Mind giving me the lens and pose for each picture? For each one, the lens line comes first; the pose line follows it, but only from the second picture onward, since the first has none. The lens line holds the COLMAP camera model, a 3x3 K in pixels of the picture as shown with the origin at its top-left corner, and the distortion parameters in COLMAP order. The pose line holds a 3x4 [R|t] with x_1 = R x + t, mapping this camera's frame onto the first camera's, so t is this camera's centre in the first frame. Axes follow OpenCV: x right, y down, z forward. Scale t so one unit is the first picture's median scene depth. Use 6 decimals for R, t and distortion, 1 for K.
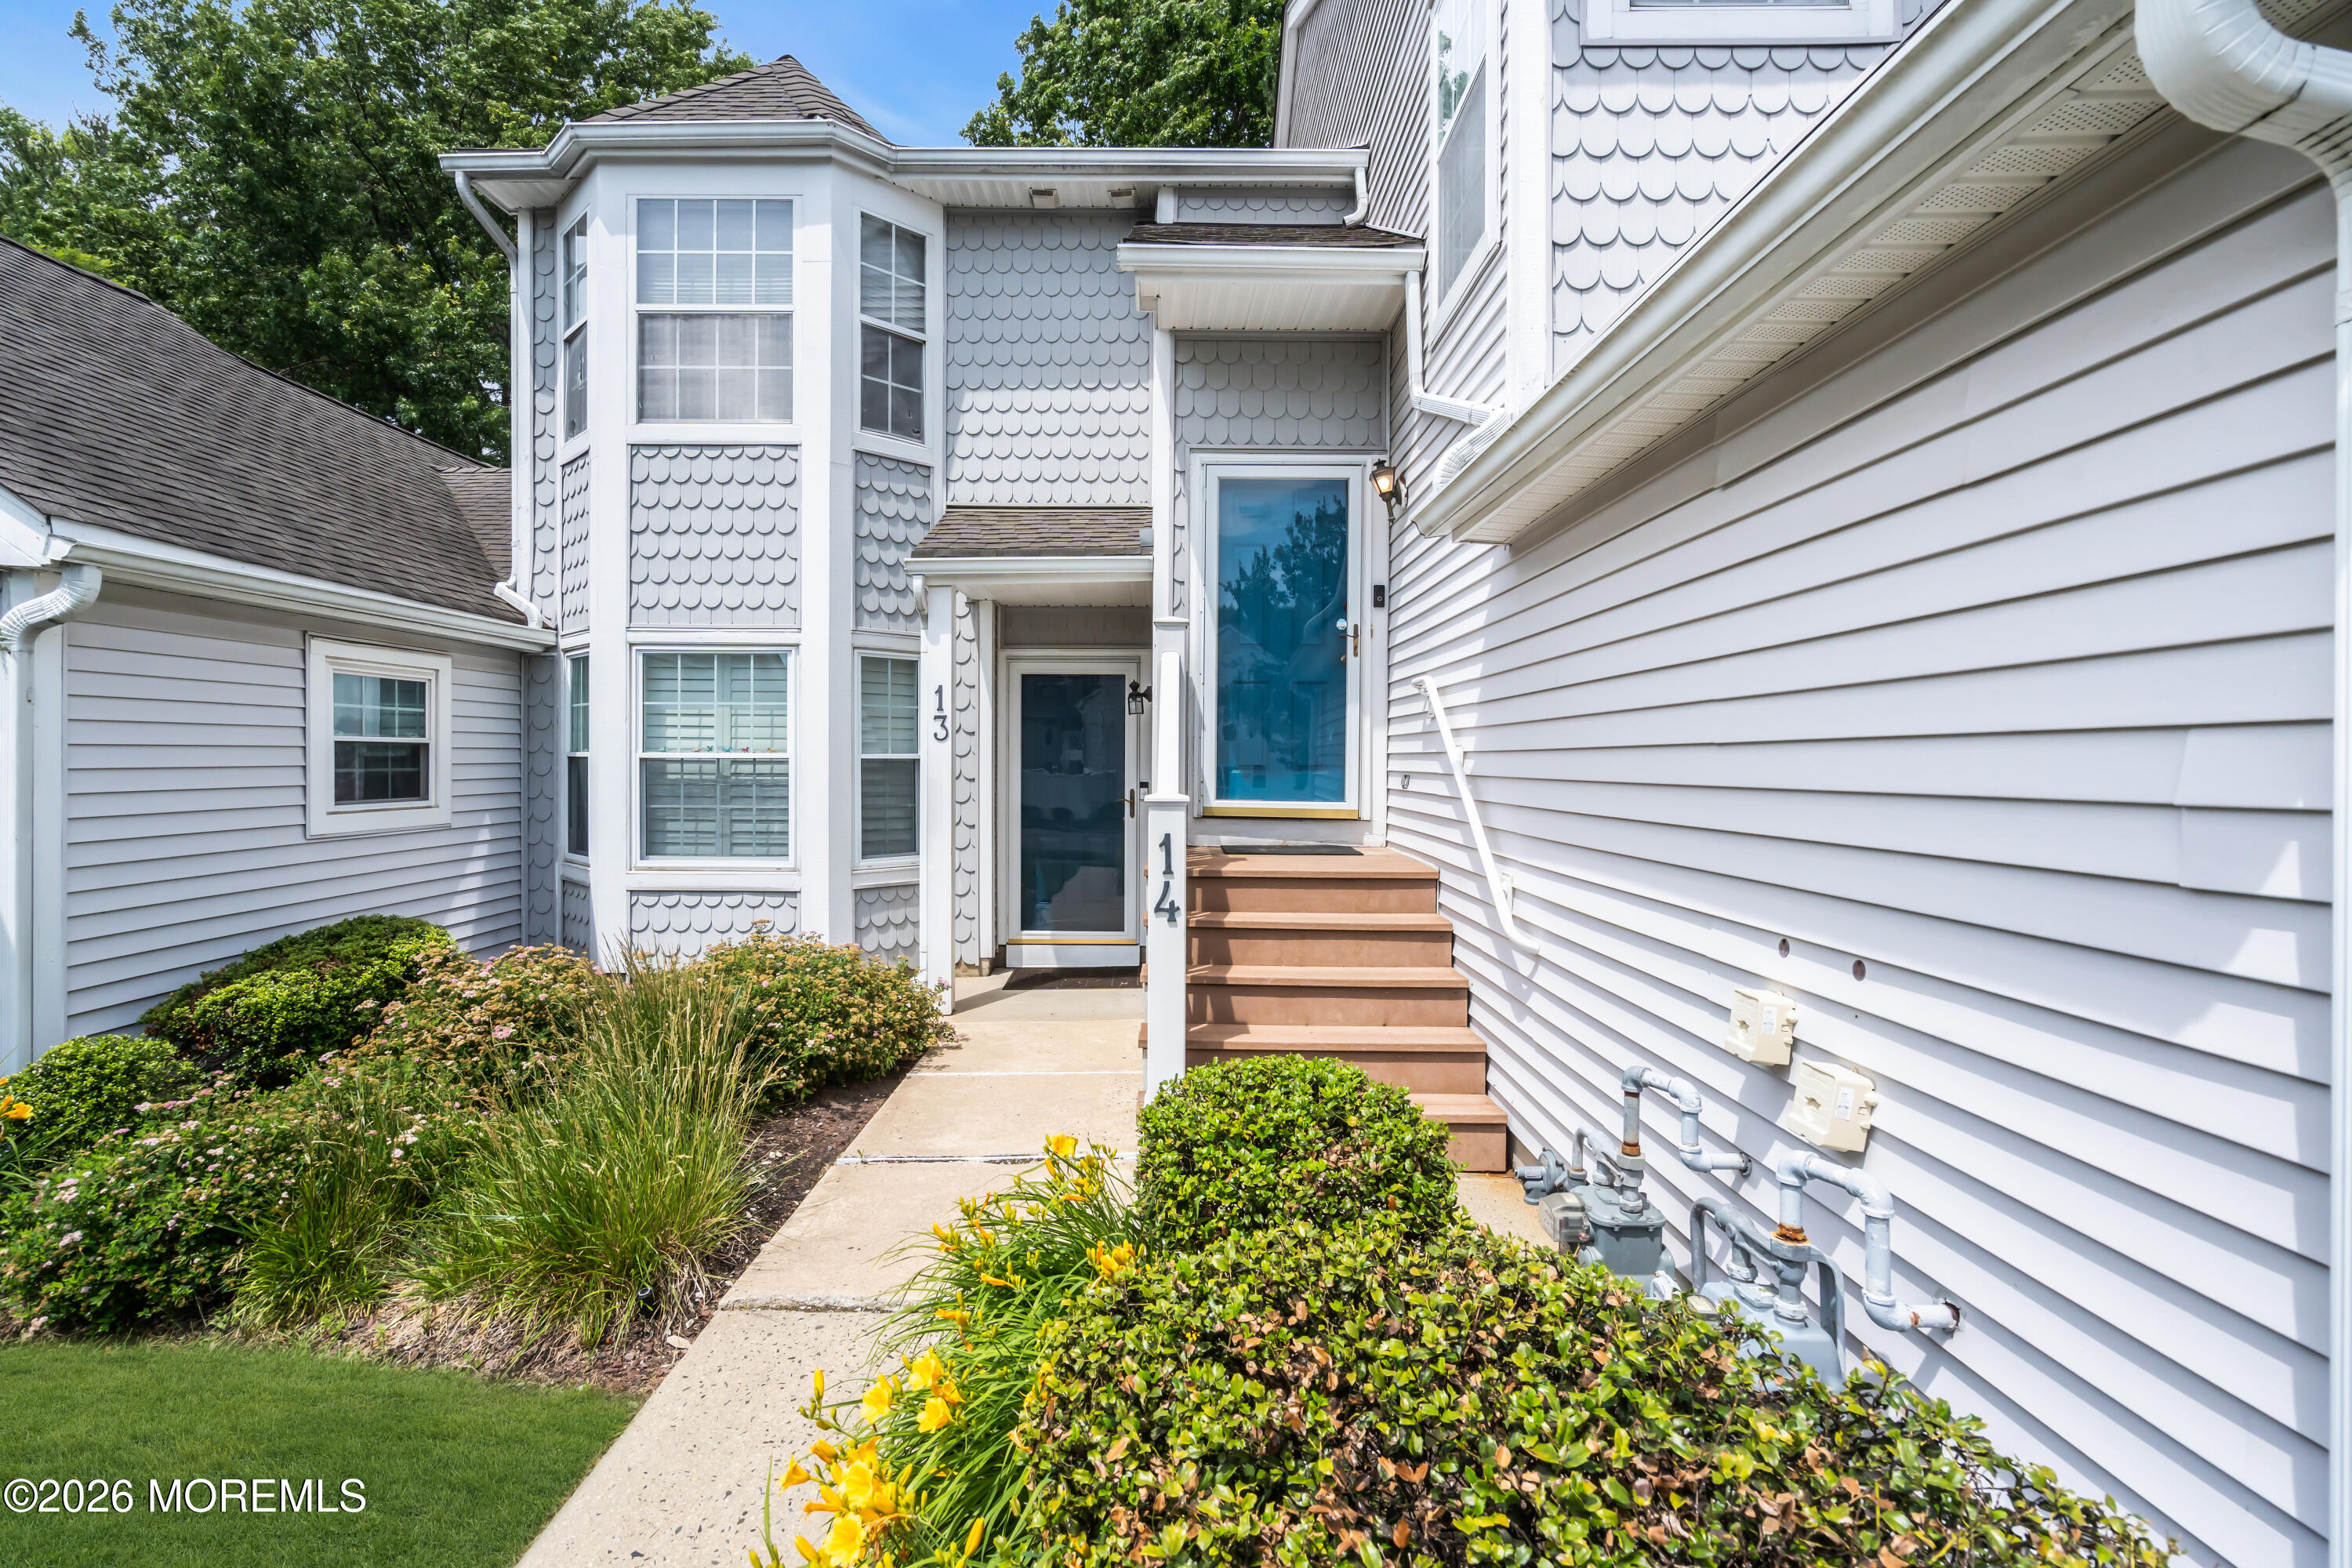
lens RADIAL K [[1075.6, 0, 1167.2], [0, 1075.6, 793.5], [0, 0, 1]] dist [-0.004145, -0.000441]
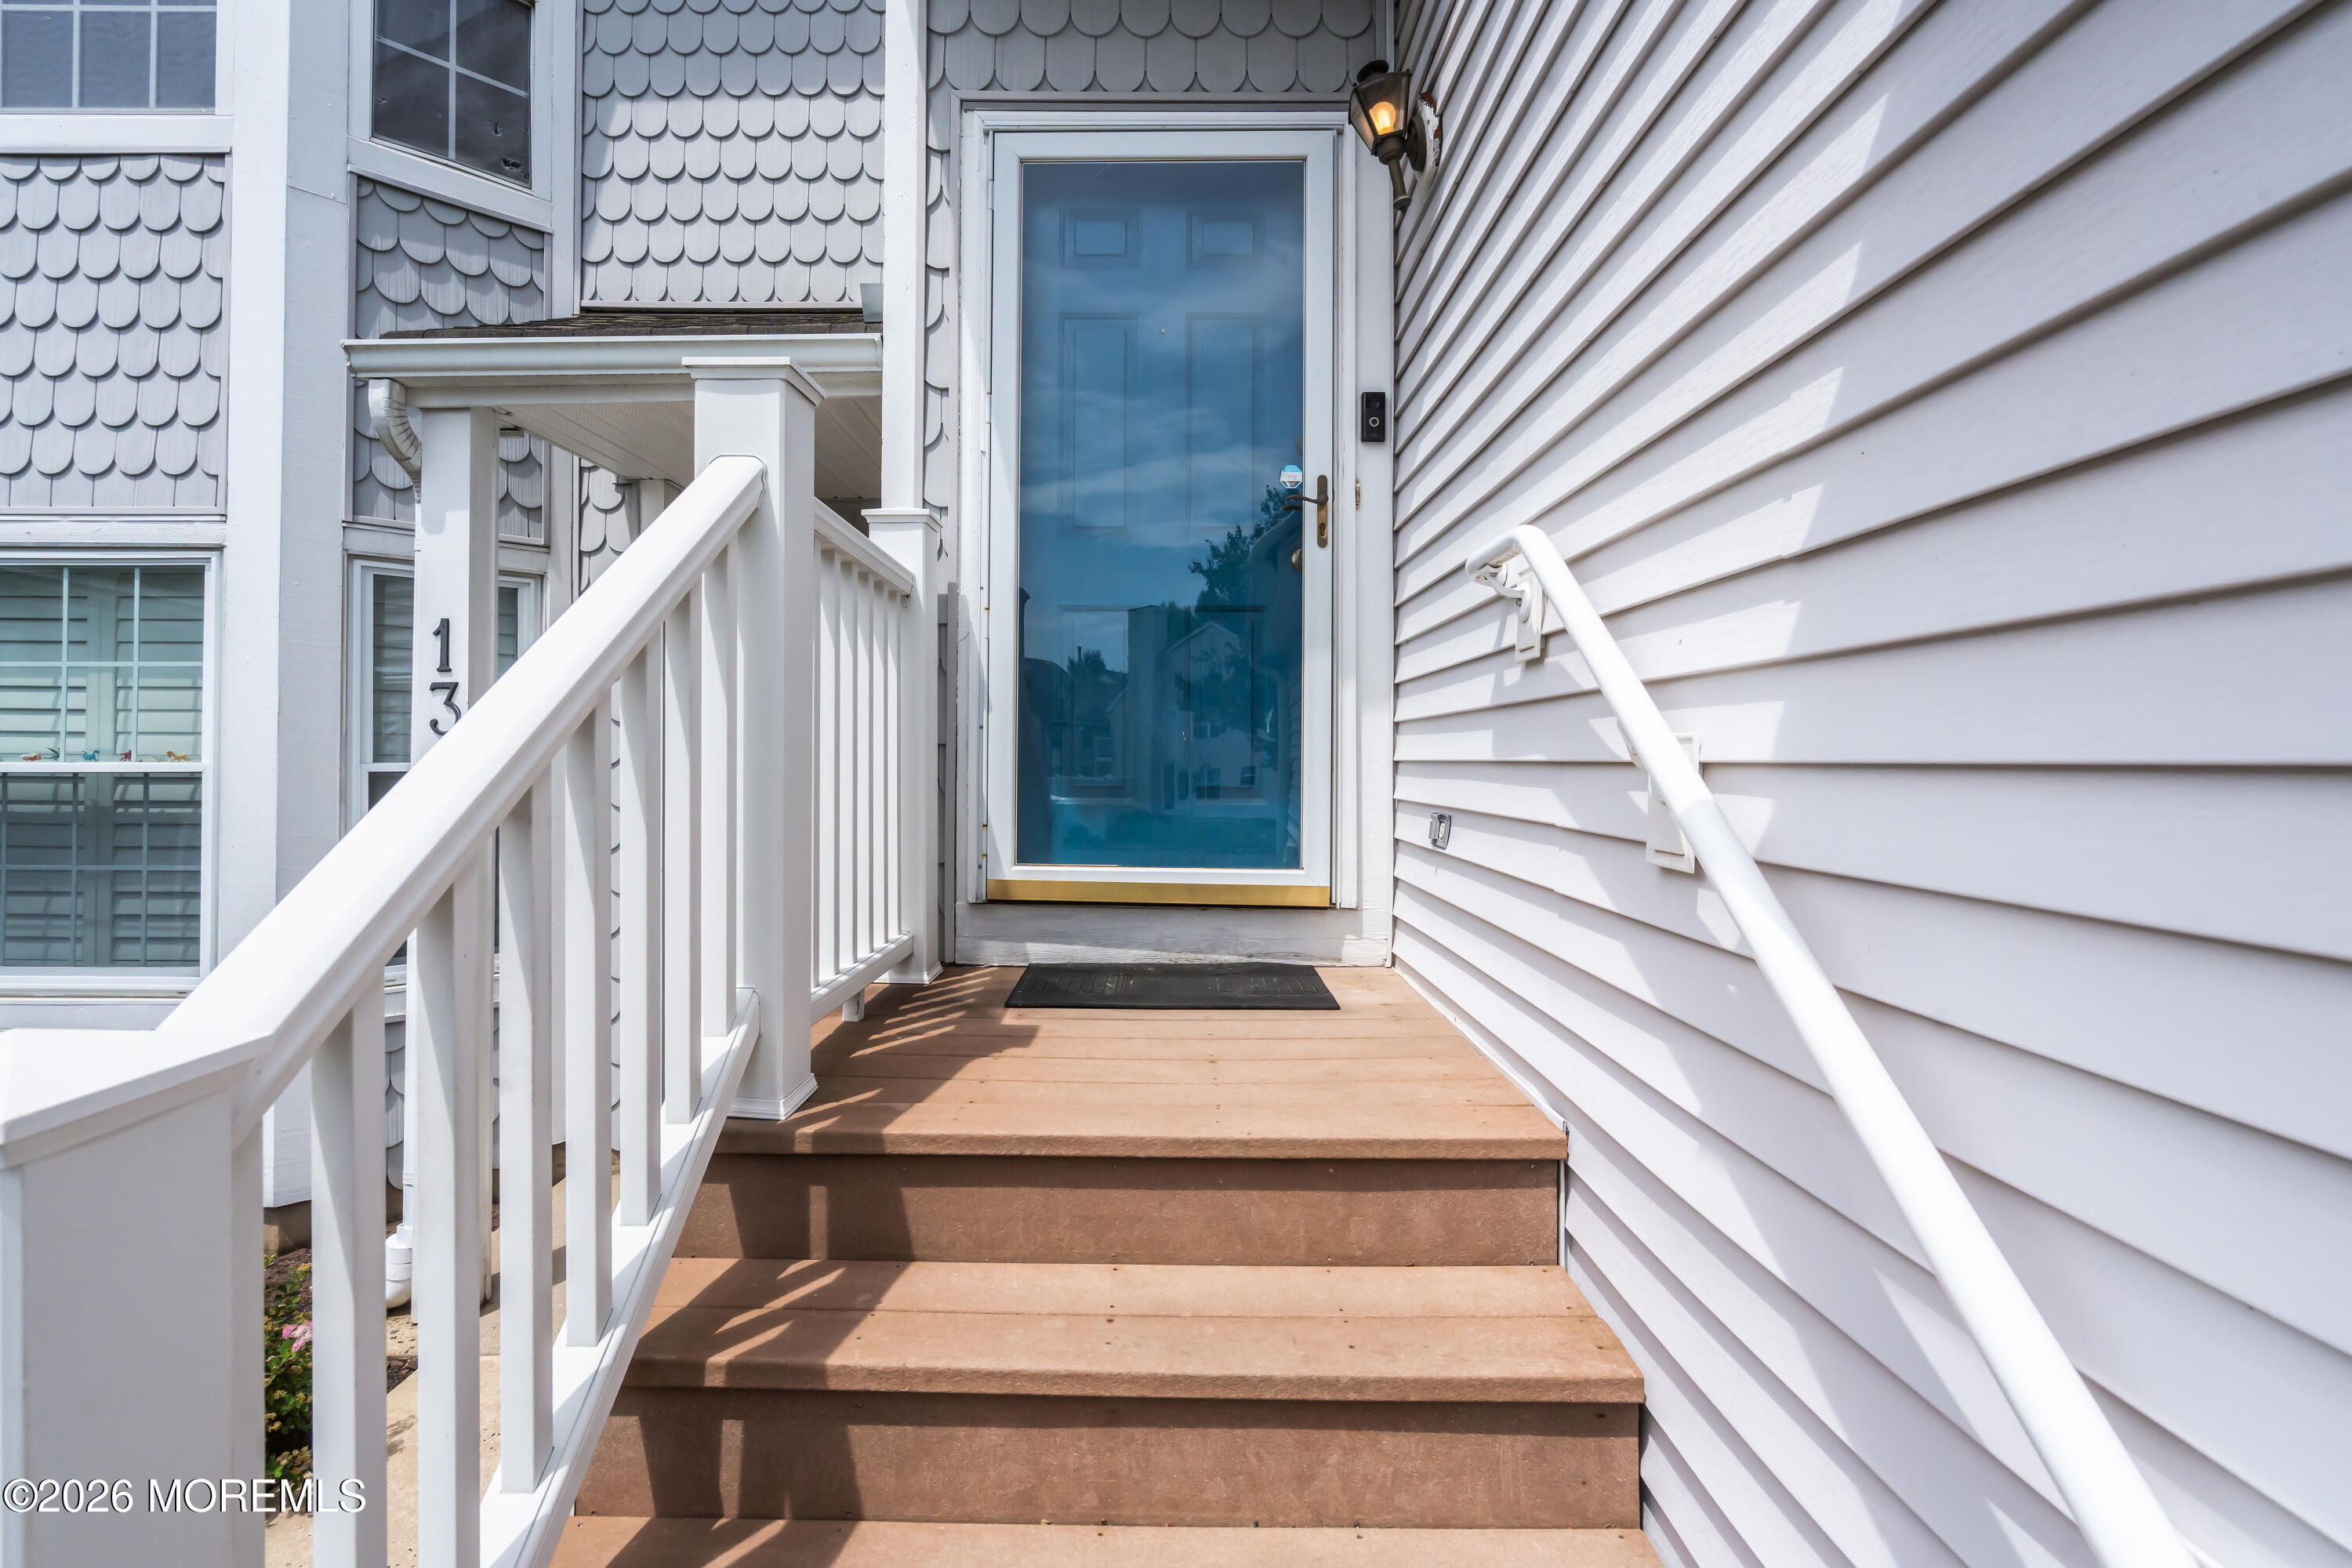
lens RADIAL K [[1075.6, 0, 1174.9], [0, 1075.6, 766.4], [0, 0, 1]] dist [-0.004145, -0.000441]
pose [[0.999905, -0.002123, 0.013621, 0.096240], [0.002493, 0.999627, -0.027188, -0.020863], [-0.013558, 0.027220, 0.999538, 0.496254]]
